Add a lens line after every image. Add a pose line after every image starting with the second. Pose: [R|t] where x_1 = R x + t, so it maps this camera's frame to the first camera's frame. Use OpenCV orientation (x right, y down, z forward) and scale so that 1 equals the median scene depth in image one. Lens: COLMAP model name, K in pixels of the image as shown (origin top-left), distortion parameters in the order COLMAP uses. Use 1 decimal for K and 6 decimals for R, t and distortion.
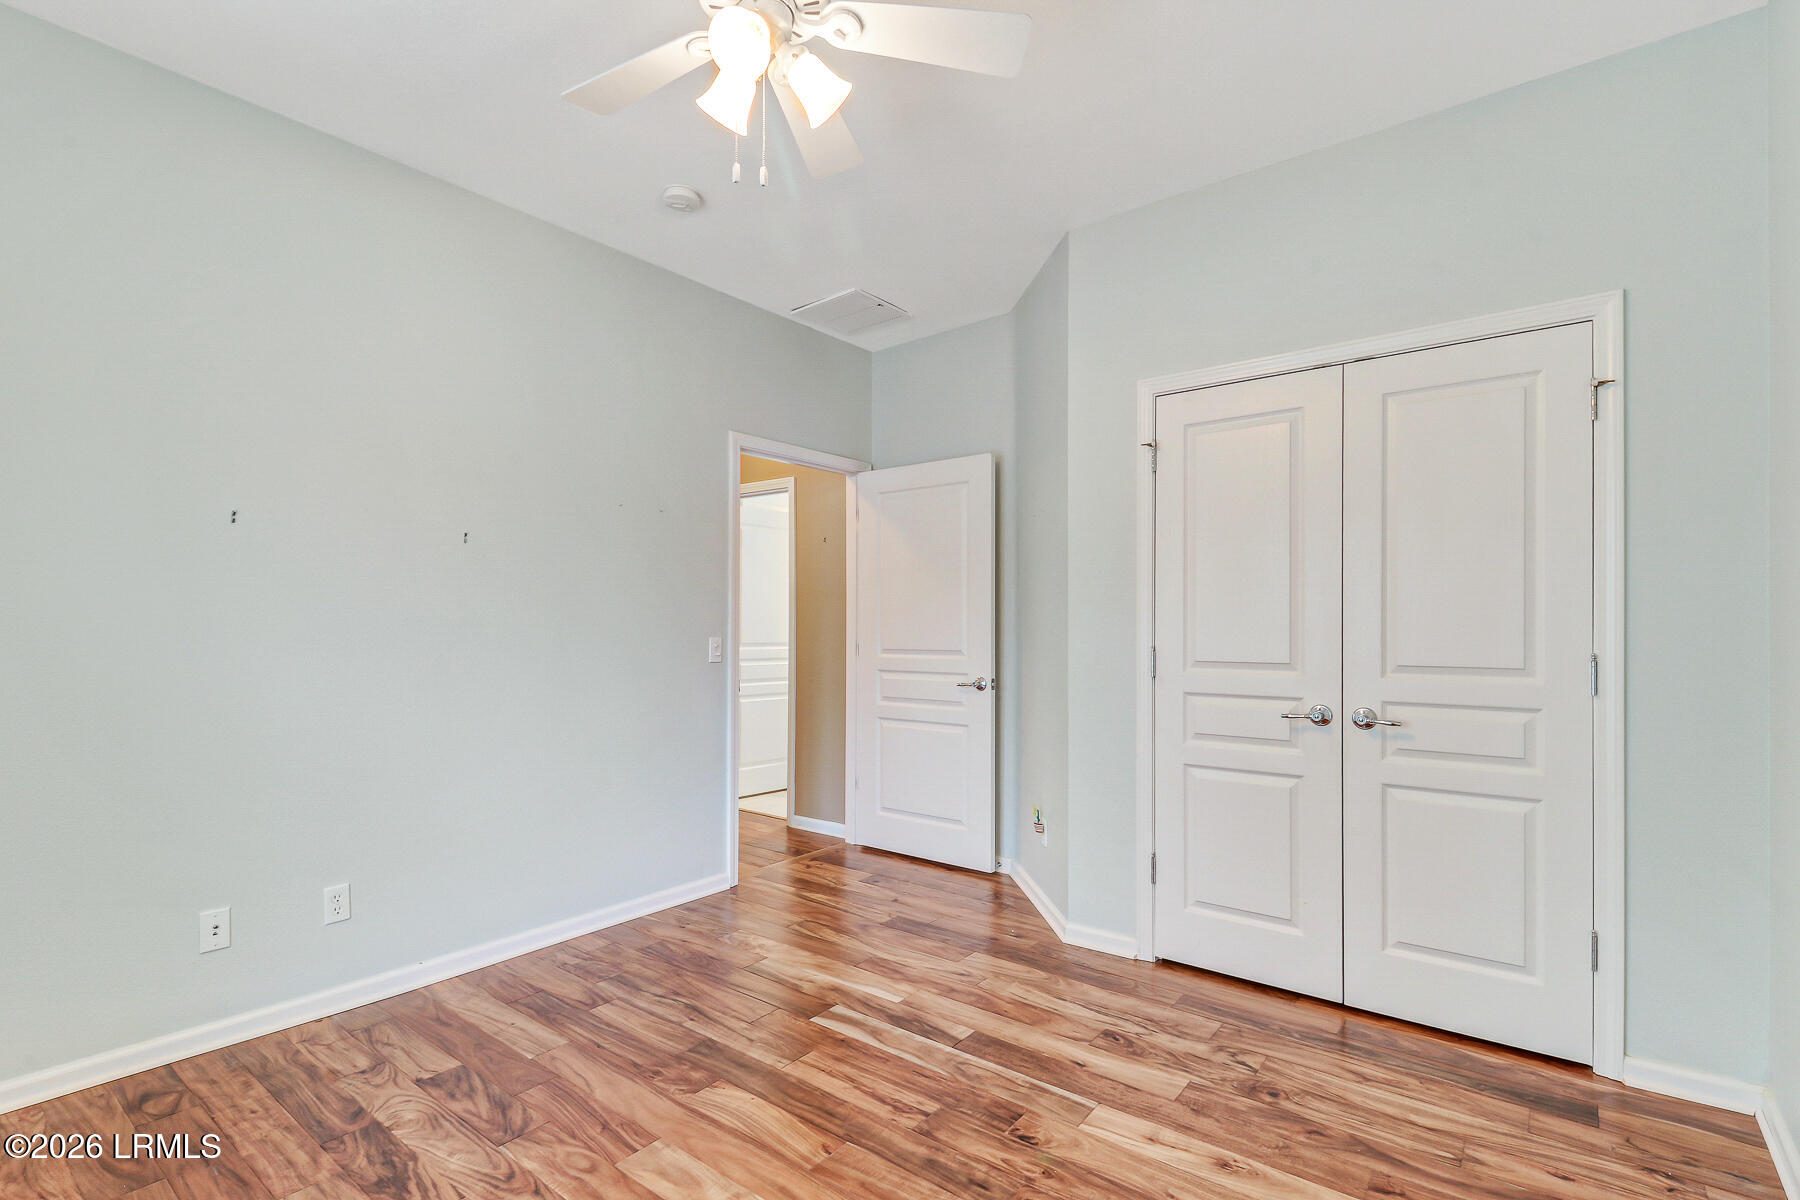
lens RADIAL K [[850.2, 0, 904.1], [0, 850.2, 607.8], [0, 0, 1]] dist [-0.003151, -0.000805]
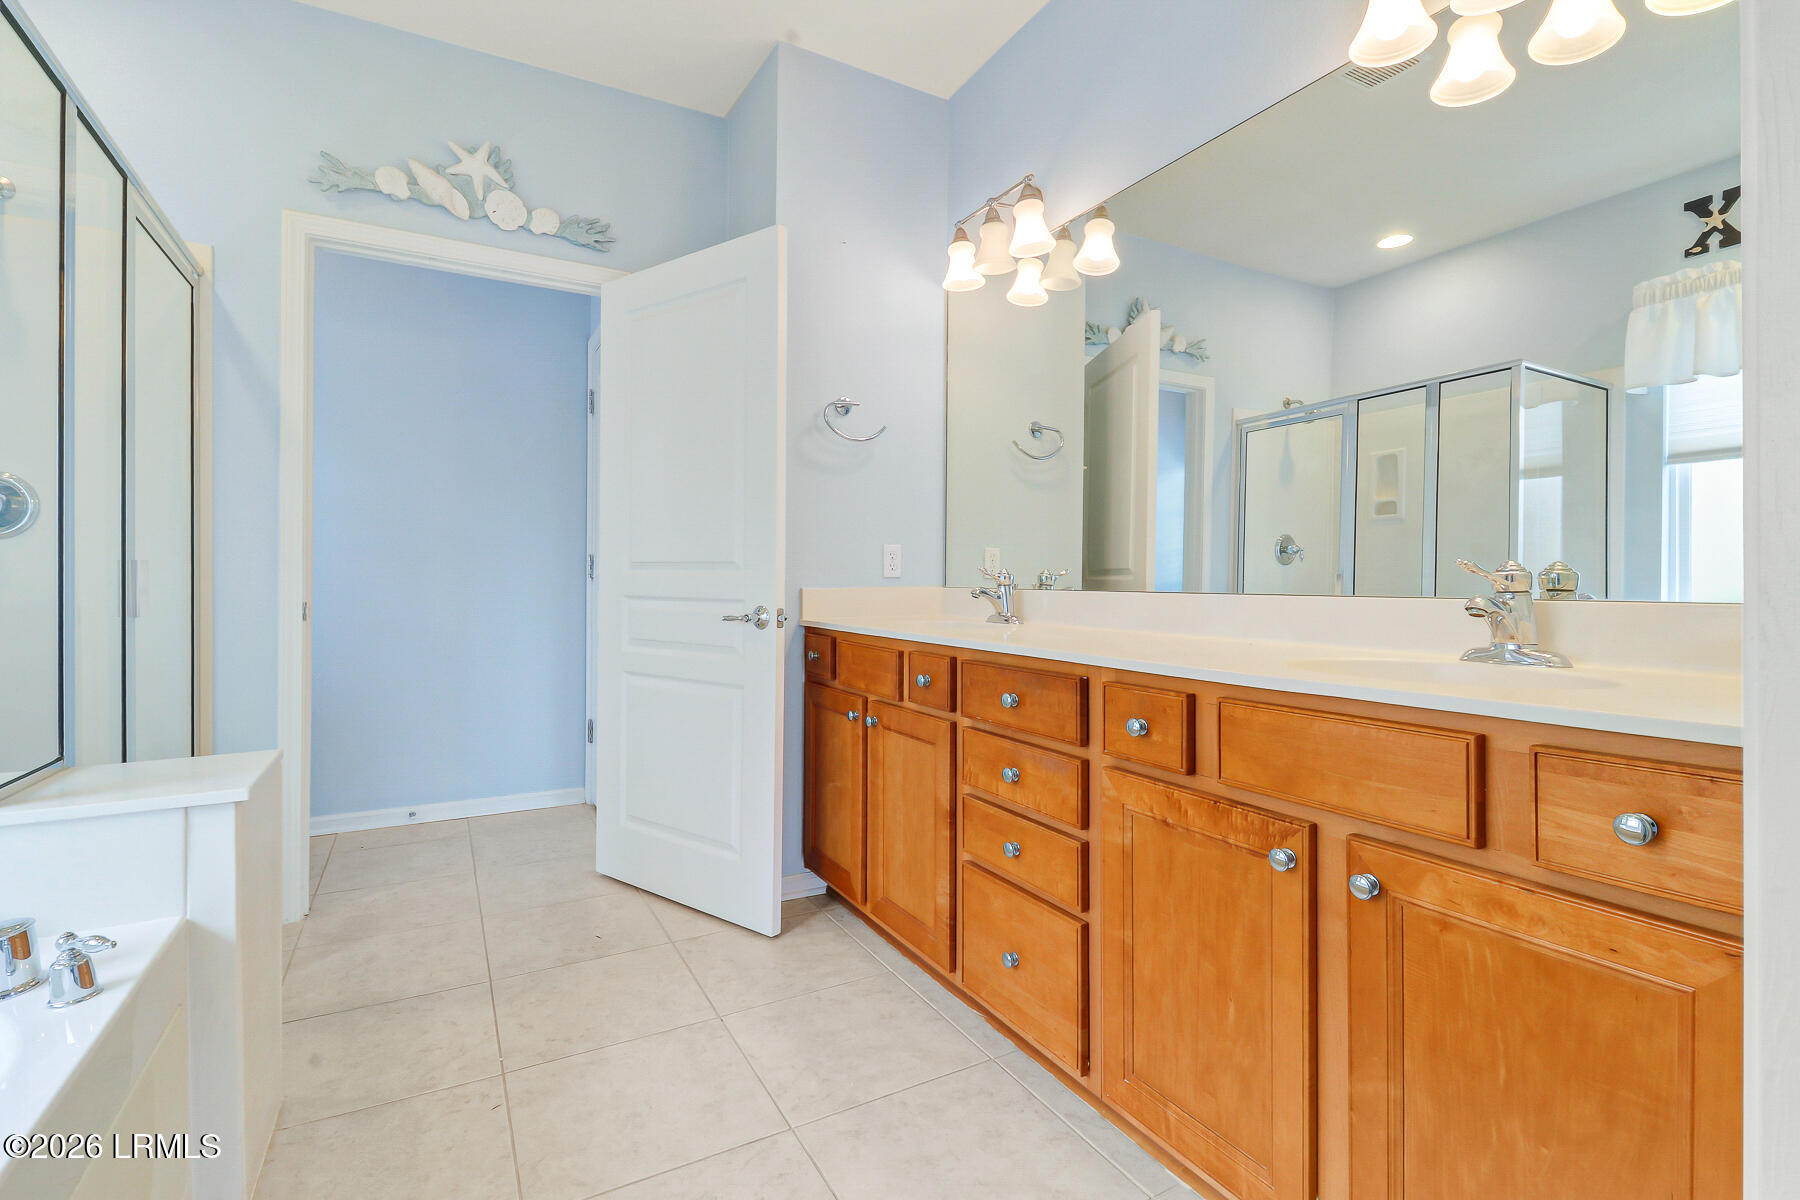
lens RADIAL K [[851.3, 0, 907.7], [0, 851.3, 601.1], [0, 0, 1]] dist [0.001637, -0.020163]
pose [[0.927229, -0.004501, -0.374469, 0.398604], [0.014697, 0.999595, 0.024375, 0.065405], [0.374207, -0.028104, 0.926919, 0.502322]]
